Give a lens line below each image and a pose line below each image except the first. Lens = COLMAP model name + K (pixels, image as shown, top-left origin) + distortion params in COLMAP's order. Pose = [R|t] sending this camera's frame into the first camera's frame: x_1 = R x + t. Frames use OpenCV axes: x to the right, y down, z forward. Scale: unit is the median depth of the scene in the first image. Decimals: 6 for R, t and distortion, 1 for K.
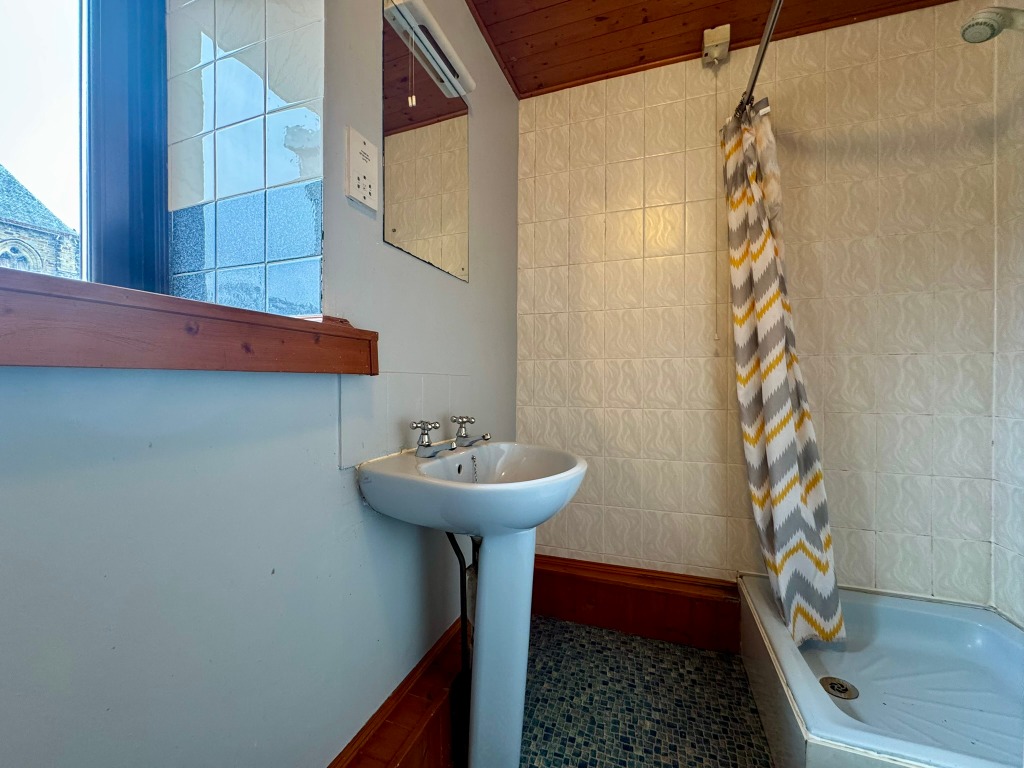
lens RADIAL K [[407.6, 0, 513.5], [0, 407.6, 382.0], [0, 0, 1]] dist [-0.000708, 0.000020]
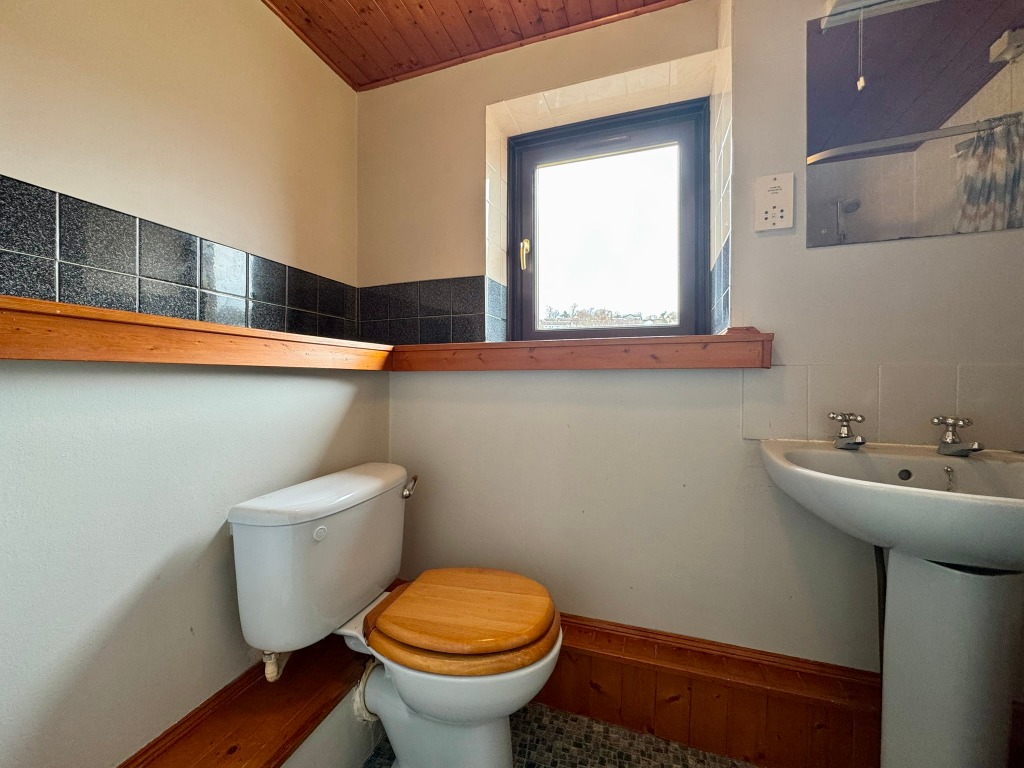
lens RADIAL K [[407.6, 0, 511.6], [0, 407.6, 382.4], [0, 0, 1]] dist [-0.000708, 0.000020]
pose [[0.010278, 0.001797, -0.999946, 0.864202], [-0.003430, 0.999993, 0.001762, 0.025993], [0.999941, 0.003412, 0.010284, 0.199067]]
